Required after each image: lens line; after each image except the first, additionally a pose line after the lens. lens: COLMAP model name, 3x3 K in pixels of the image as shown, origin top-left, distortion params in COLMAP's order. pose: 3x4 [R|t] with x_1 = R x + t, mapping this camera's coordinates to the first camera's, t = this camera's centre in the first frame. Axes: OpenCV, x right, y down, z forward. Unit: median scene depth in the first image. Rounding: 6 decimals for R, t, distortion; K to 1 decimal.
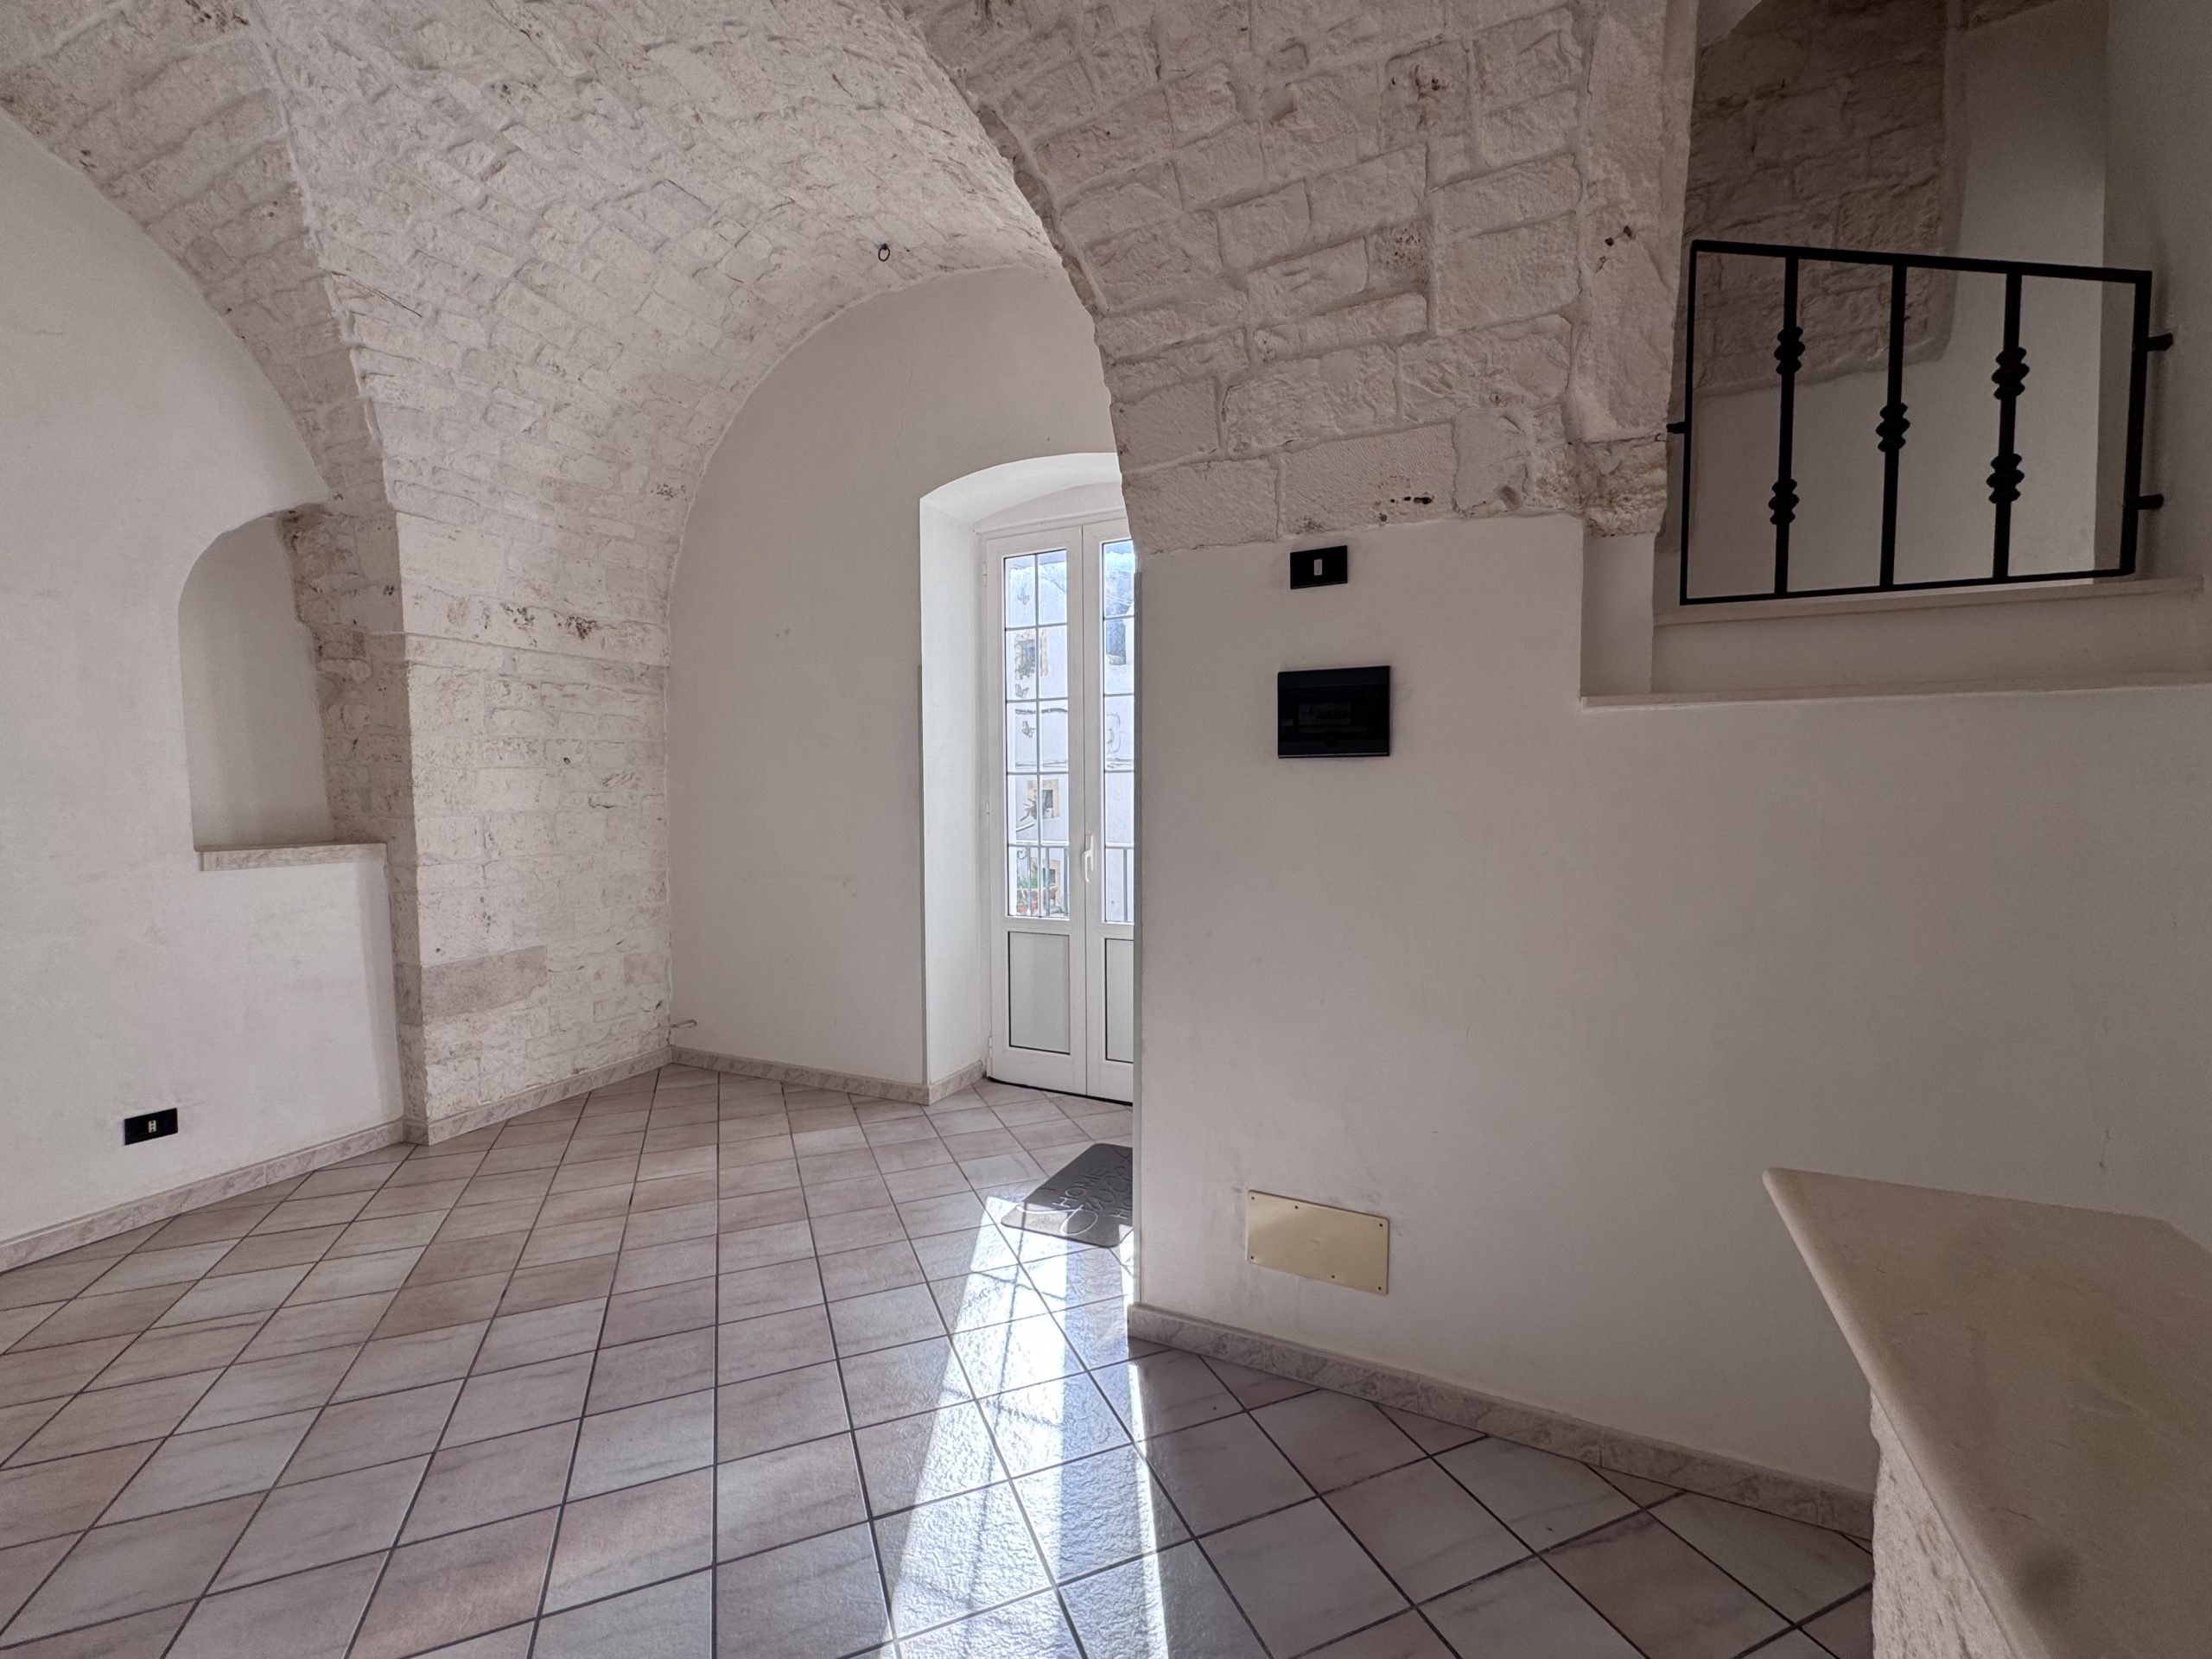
lens RADIAL K [[956.9, 0, 1107.3], [0, 956.9, 826.4], [0, 0, 1]] dist [0.003562, -0.000352]
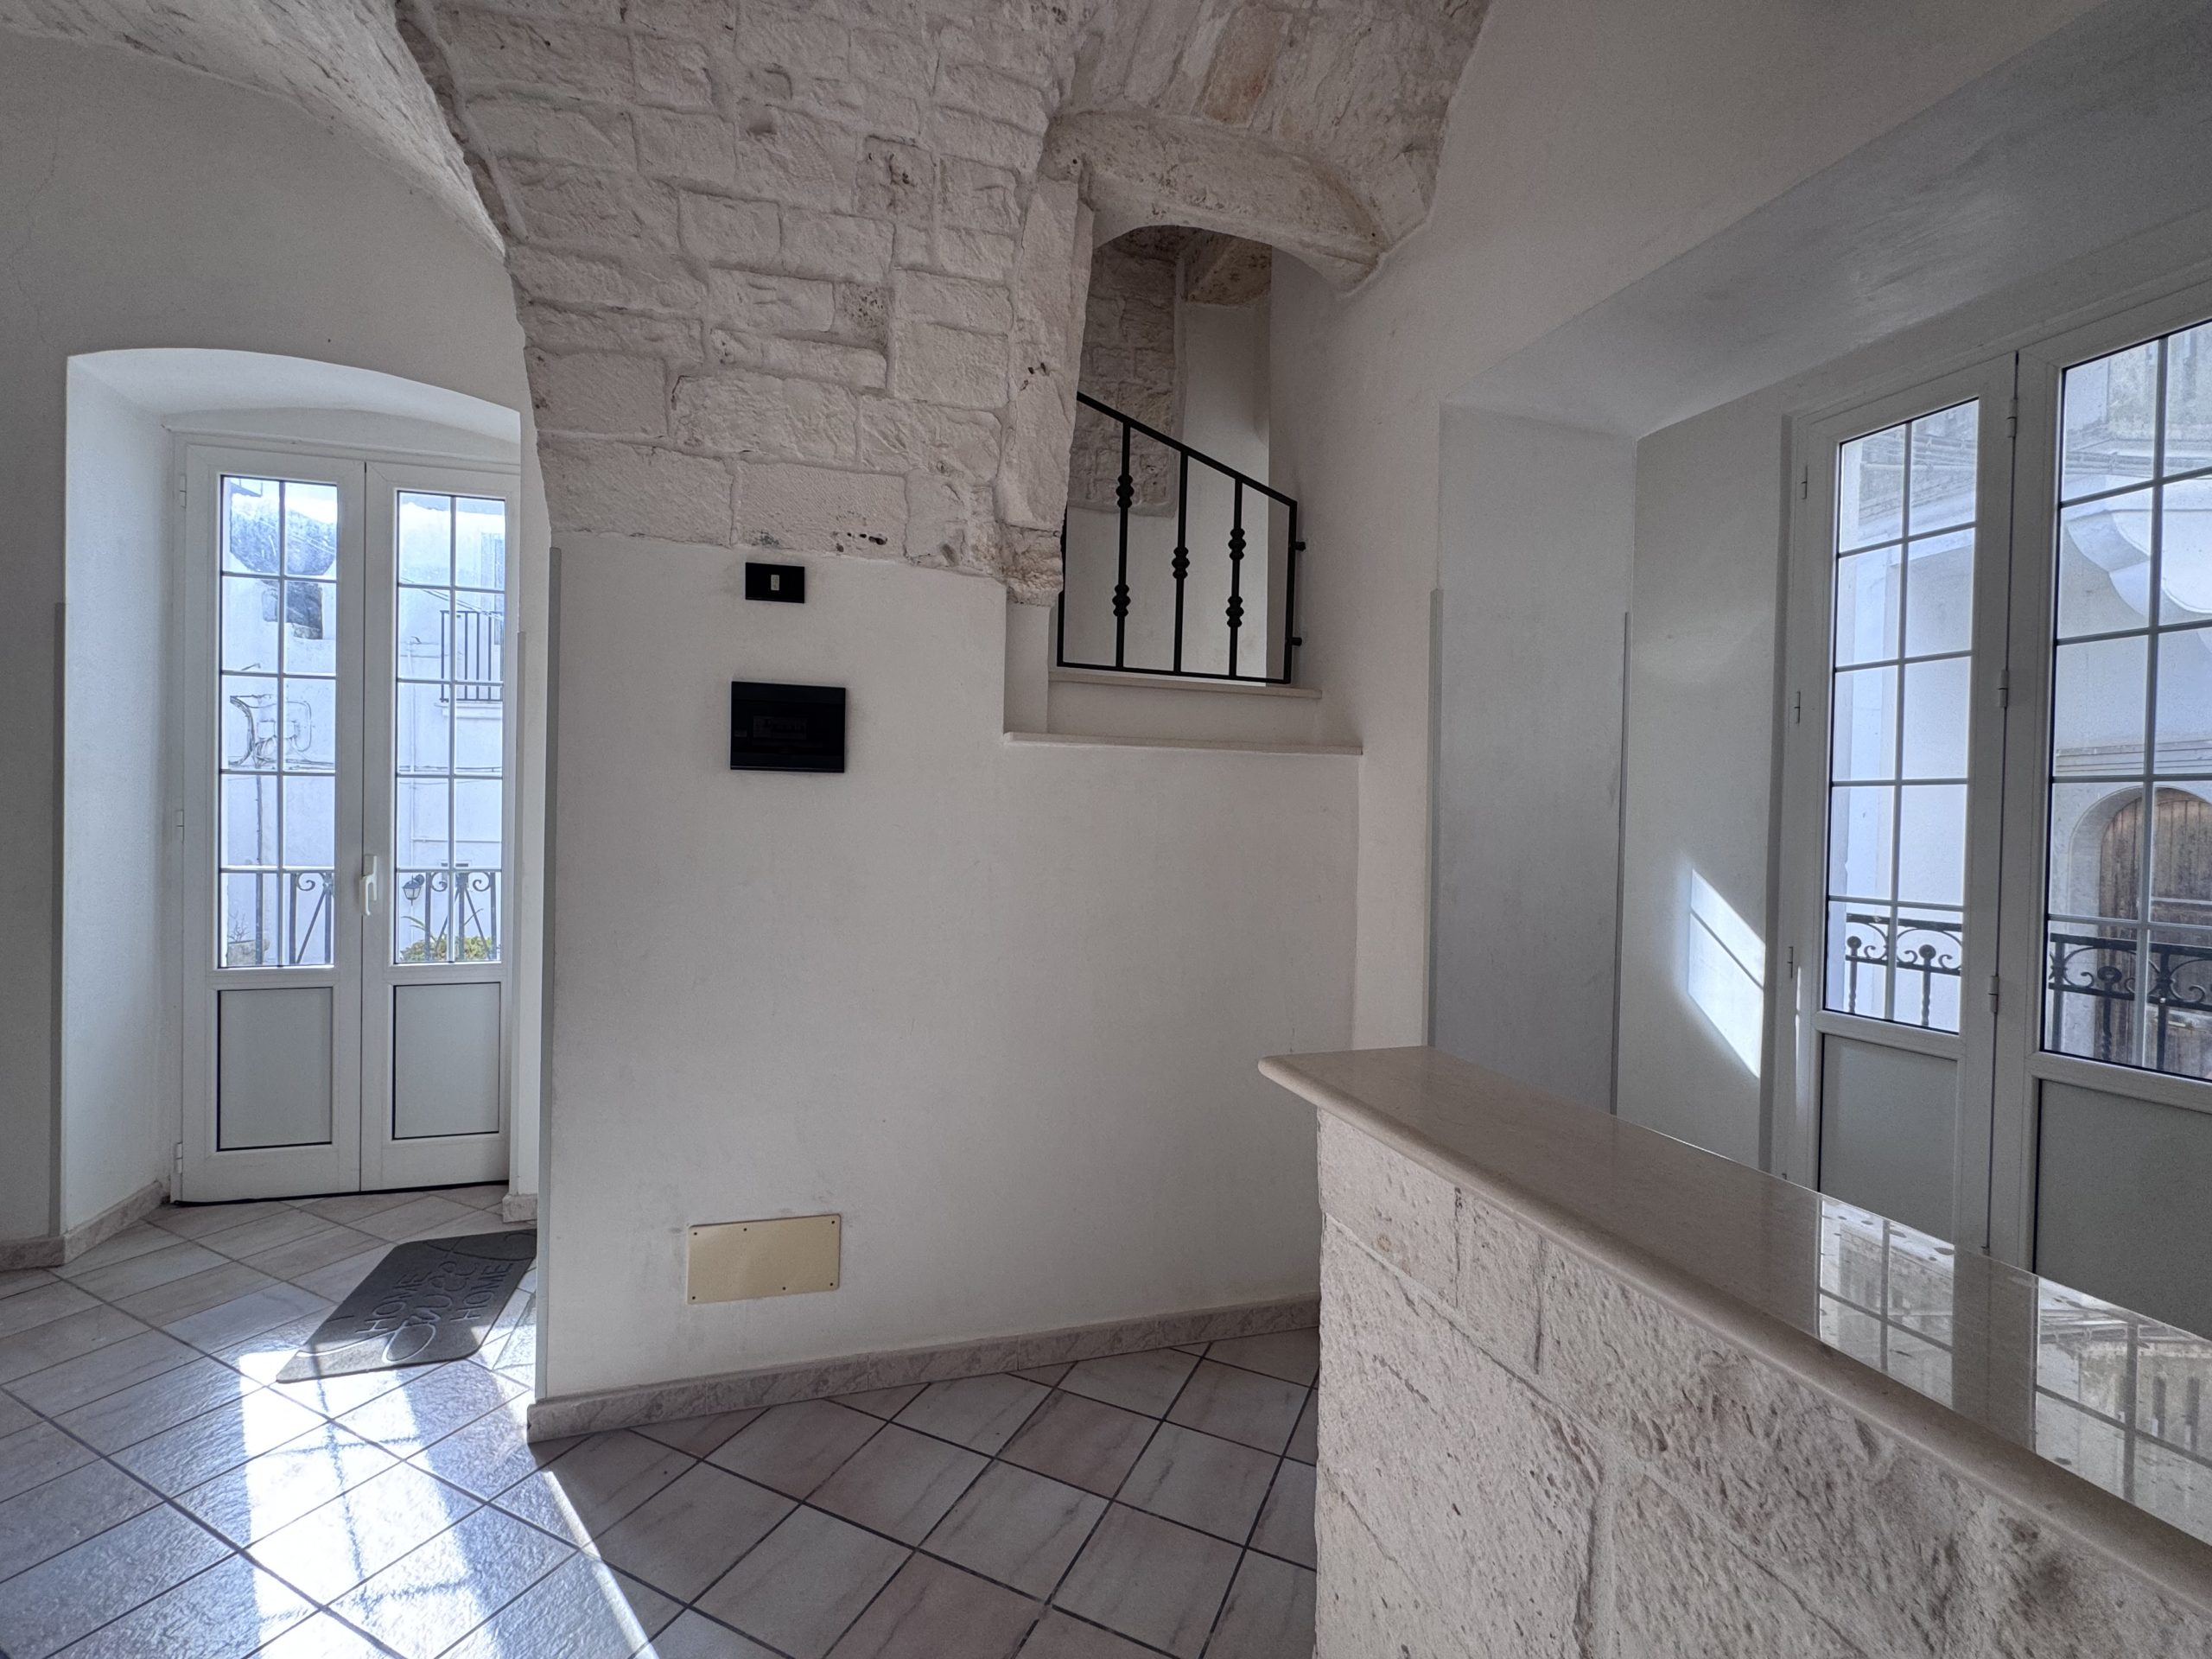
lens RADIAL K [[956.9, 0, 1106.7], [0, 956.9, 827.0], [0, 0, 1]] dist [0.003562, -0.000352]
pose [[0.731030, 0.011587, 0.682247, -0.214148], [0.004116, 0.999763, -0.021390, 0.010289], [-0.682333, 0.018445, 0.730809, 0.028333]]
